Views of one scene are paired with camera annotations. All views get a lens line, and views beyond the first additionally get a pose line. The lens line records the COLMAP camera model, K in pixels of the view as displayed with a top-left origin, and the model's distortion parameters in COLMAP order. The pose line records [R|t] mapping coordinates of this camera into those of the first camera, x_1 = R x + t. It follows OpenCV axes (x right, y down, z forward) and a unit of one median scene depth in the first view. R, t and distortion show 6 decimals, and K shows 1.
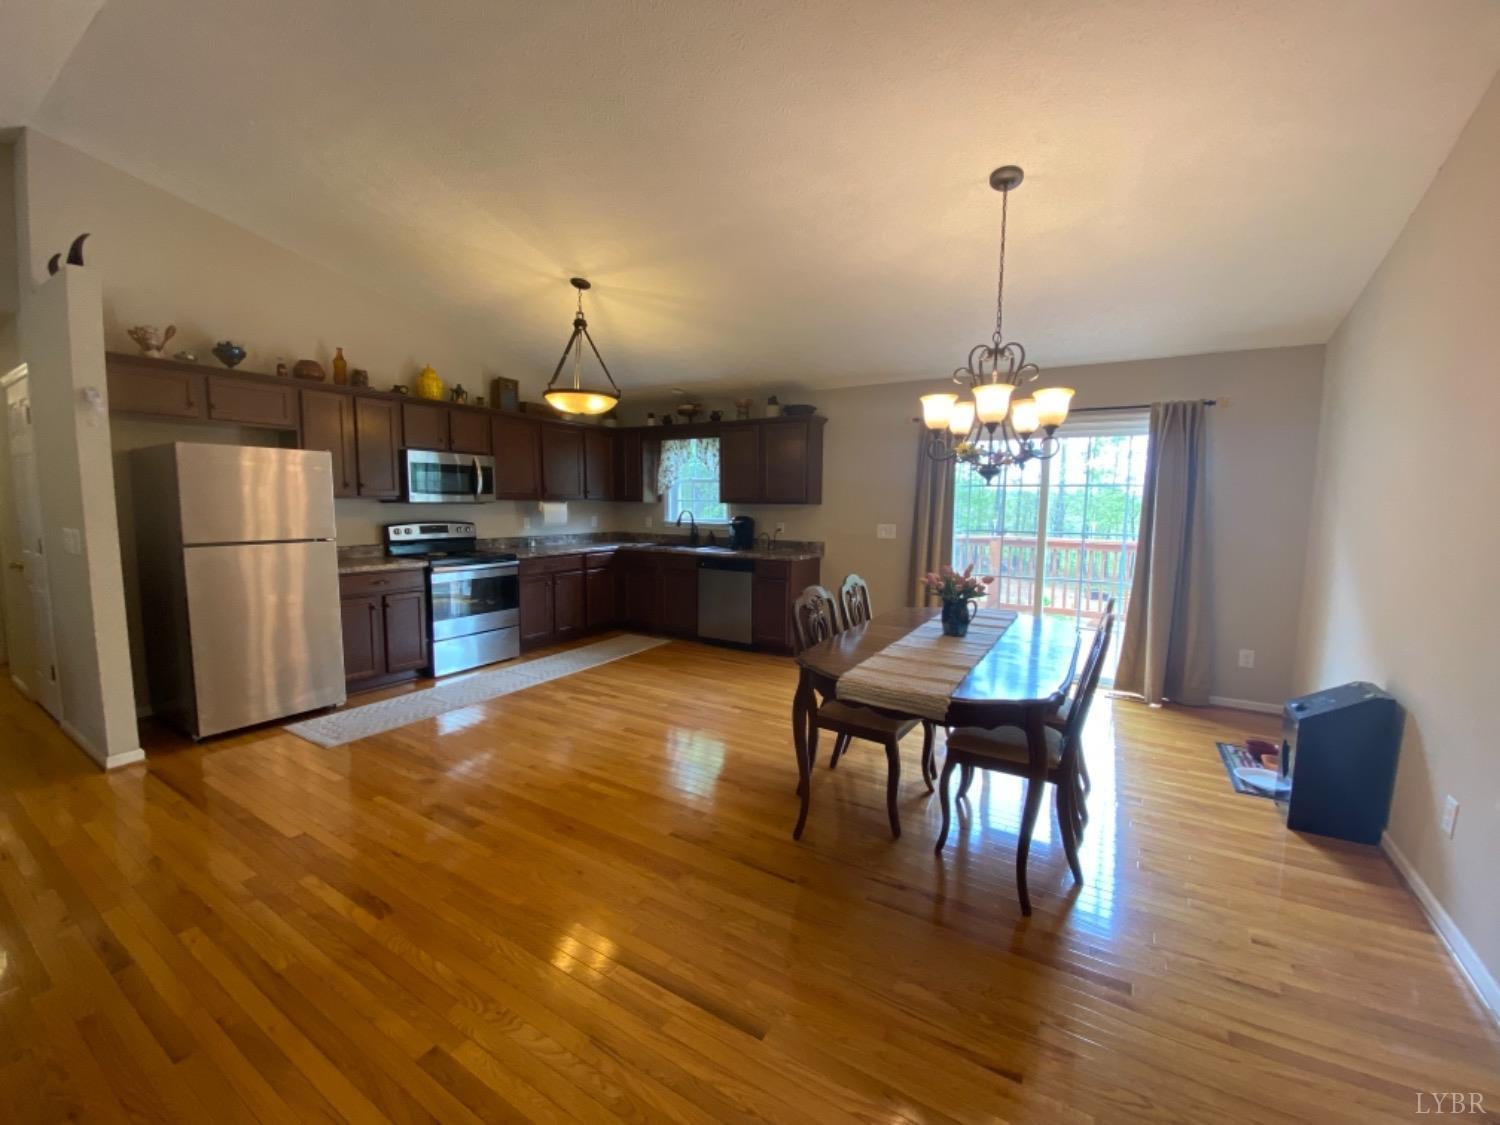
lens RADIAL K [[602.3, 0, 752.3], [0, 602.3, 564.2], [0, 0, 1]] dist [0.031835, -0.026478]
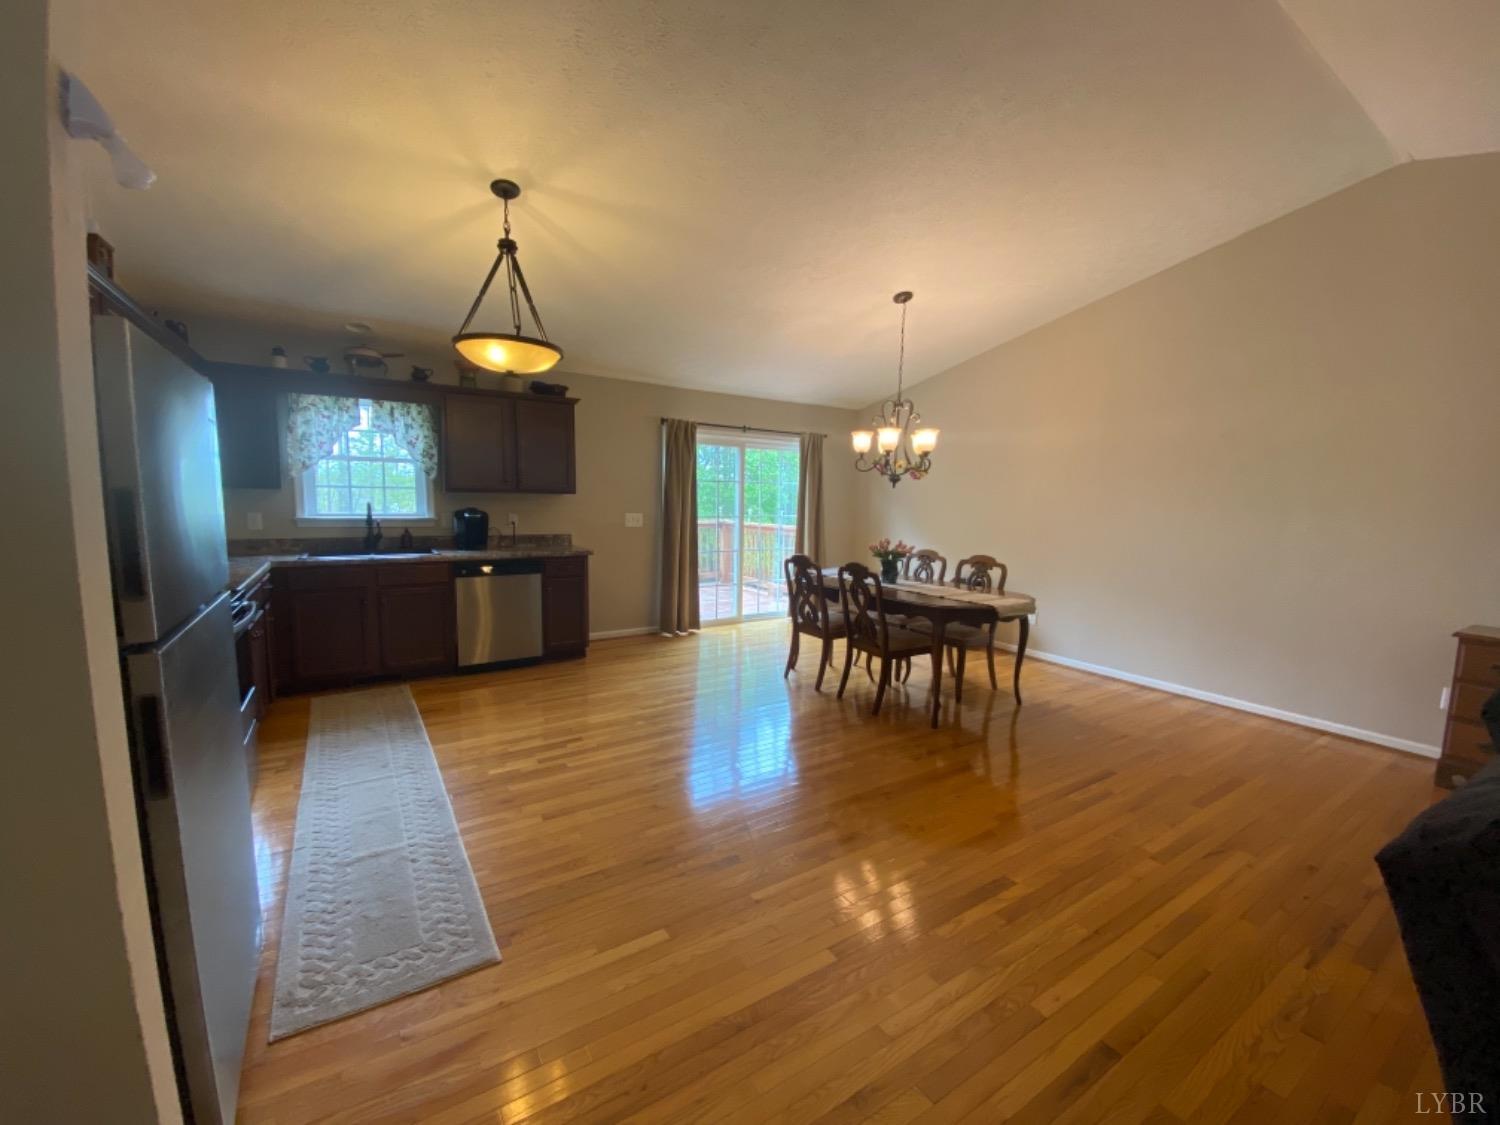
lens RADIAL K [[602.3, 0, 752.3], [0, 602.3, 564.2], [0, 0, 1]] dist [0.031835, -0.026478]
pose [[0.434029, -0.107180, 0.894501, -0.741771], [0.076053, 0.993713, 0.082165, -0.054875], [-0.897683, 0.032368, 0.439451, 0.388889]]
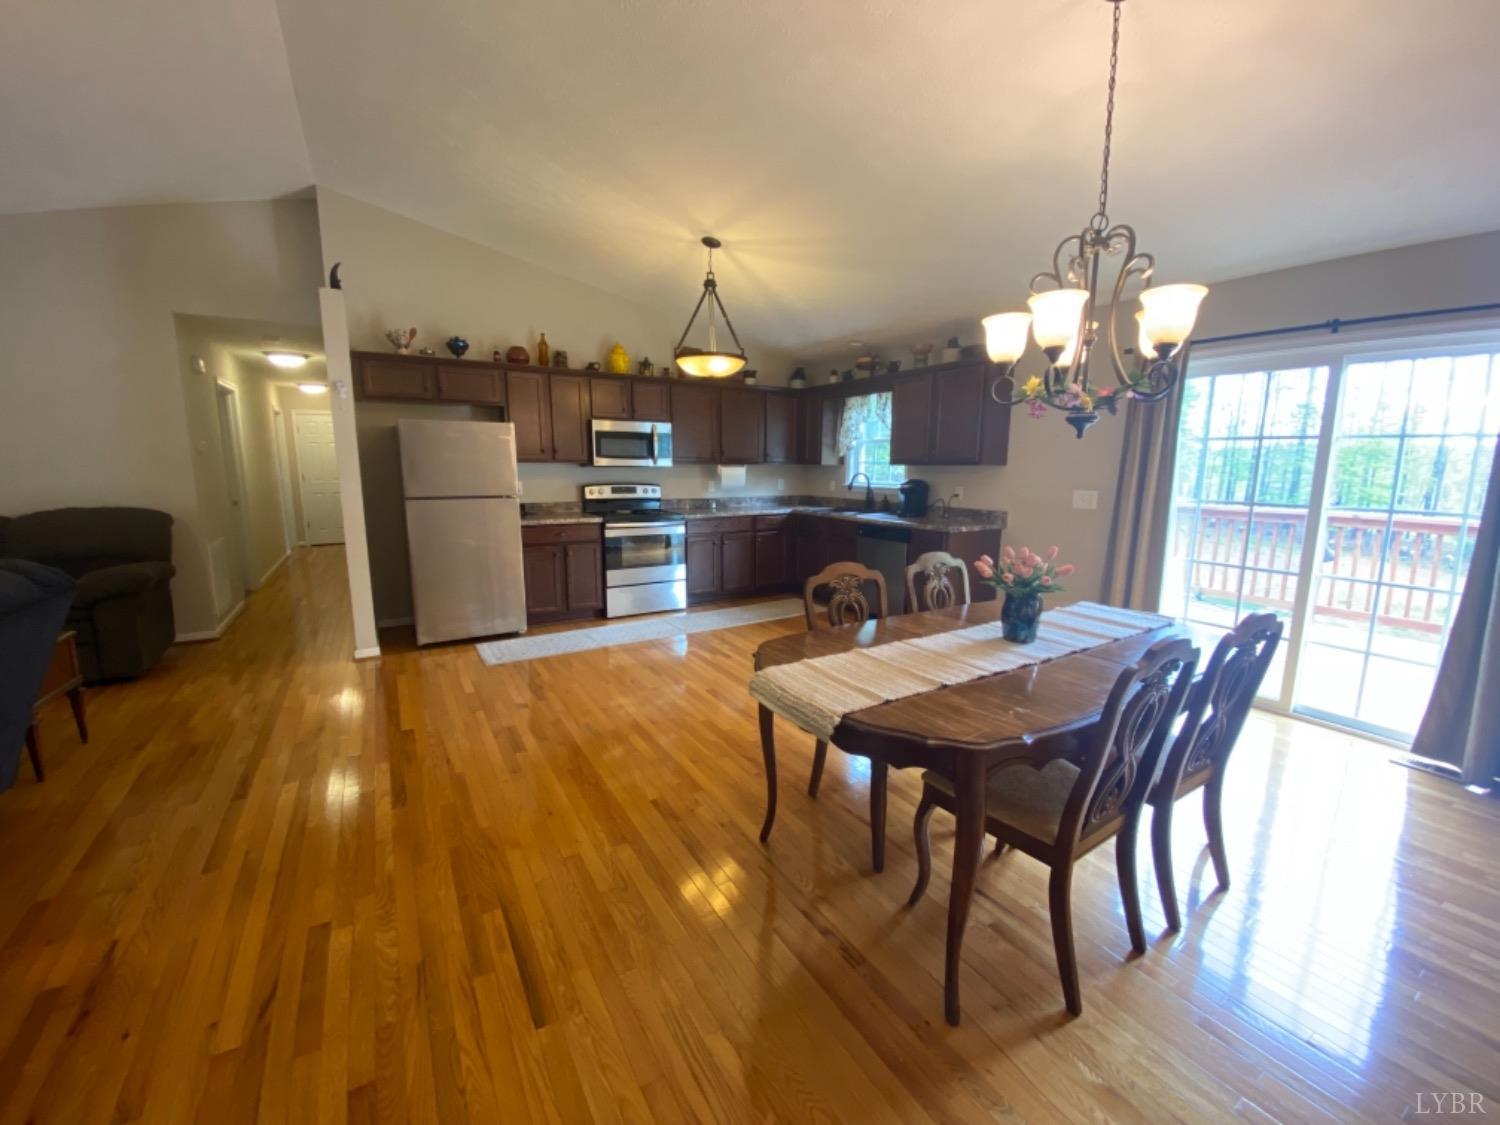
lens RADIAL K [[602.3, 0, 752.3], [0, 602.3, 564.2], [0, 0, 1]] dist [0.031835, -0.026478]
pose [[0.890196, 0.069816, -0.450197, 0.228737], [-0.042606, 0.996615, 0.070308, -0.009257], [0.453582, -0.043407, 0.890157, 0.110192]]
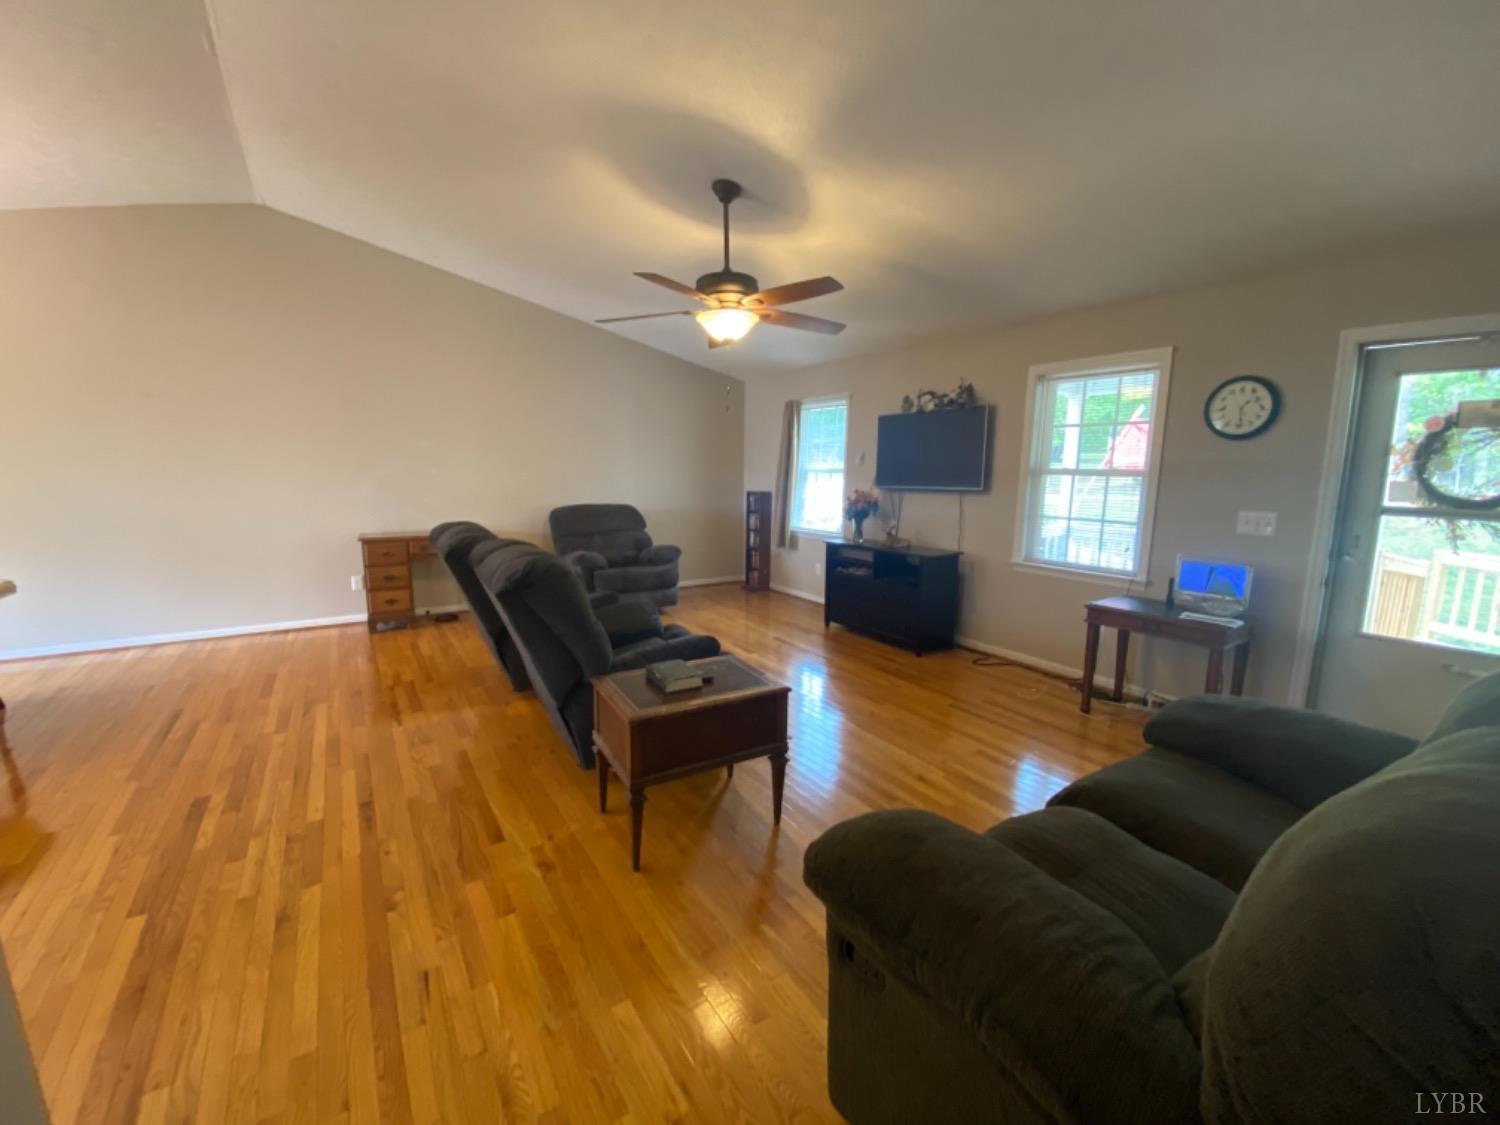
lens RADIAL K [[602.3, 0, 752.3], [0, 602.3, 564.2], [0, 0, 1]] dist [0.031835, -0.026478]
pose [[-0.910523, -0.089784, 0.403592, -0.896663], [0.015149, 0.968237, 0.249573, -0.081348], [-0.413180, 0.233356, -0.880242, 0.648827]]
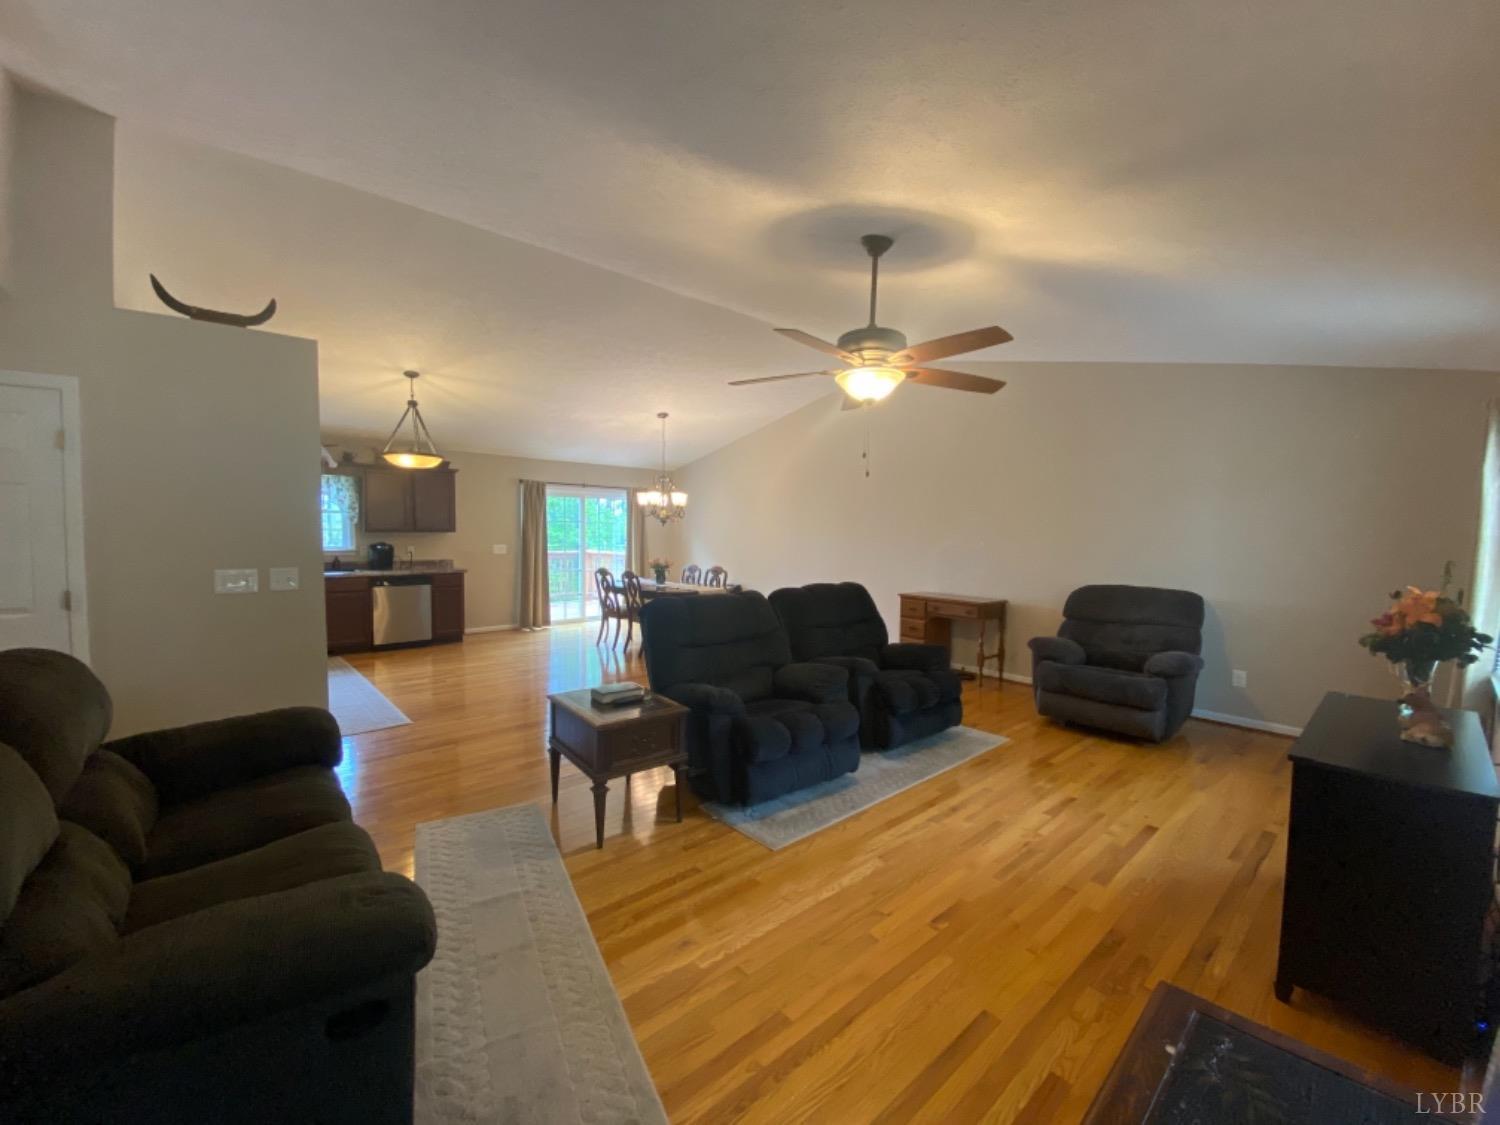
lens RADIAL K [[602.3, 0, 752.3], [0, 602.3, 564.2], [0, 0, 1]] dist [0.031835, -0.026478]
pose [[0.291310, -0.064759, 0.954434, -1.220559], [0.089945, 0.995140, 0.040068, -0.023291], [-0.952391, 0.074174, 0.295719, -0.084795]]
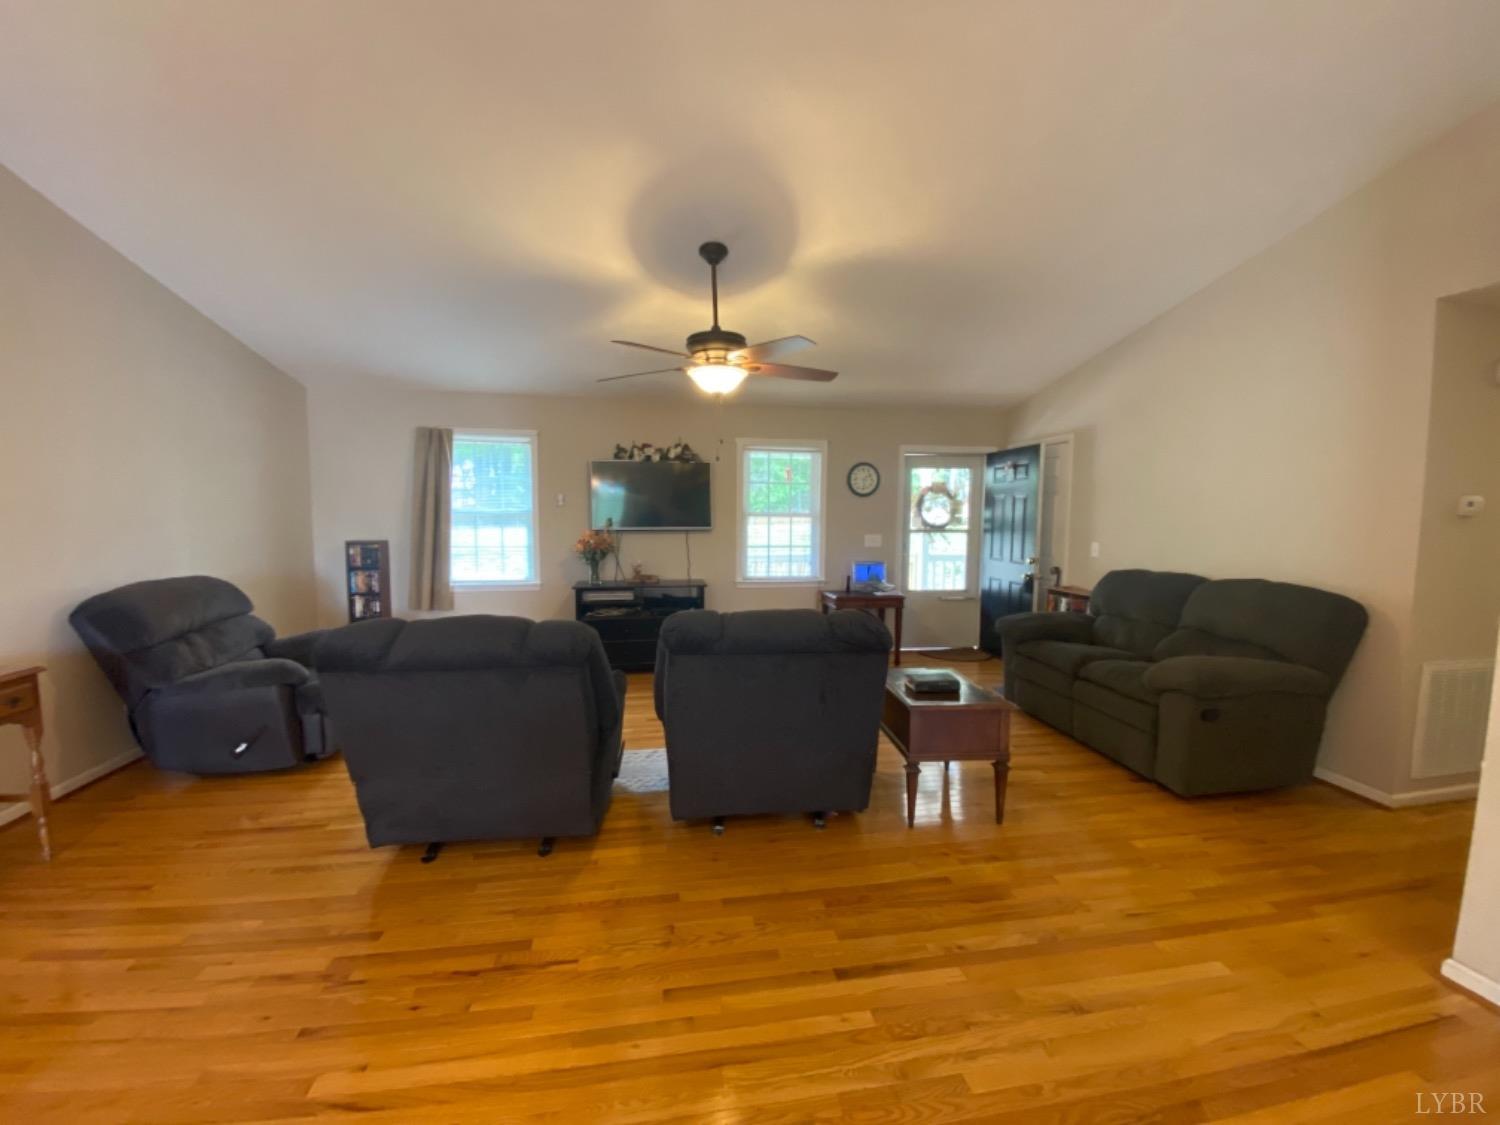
lens RADIAL K [[602.3, 0, 752.3], [0, 602.3, 564.2], [0, 0, 1]] dist [0.031835, -0.026478]
pose [[-0.748704, 0.035470, -0.661954, -0.097362], [-0.084476, 0.985321, 0.148344, -0.065502], [0.657500, 0.166985, -0.734718, 0.576718]]
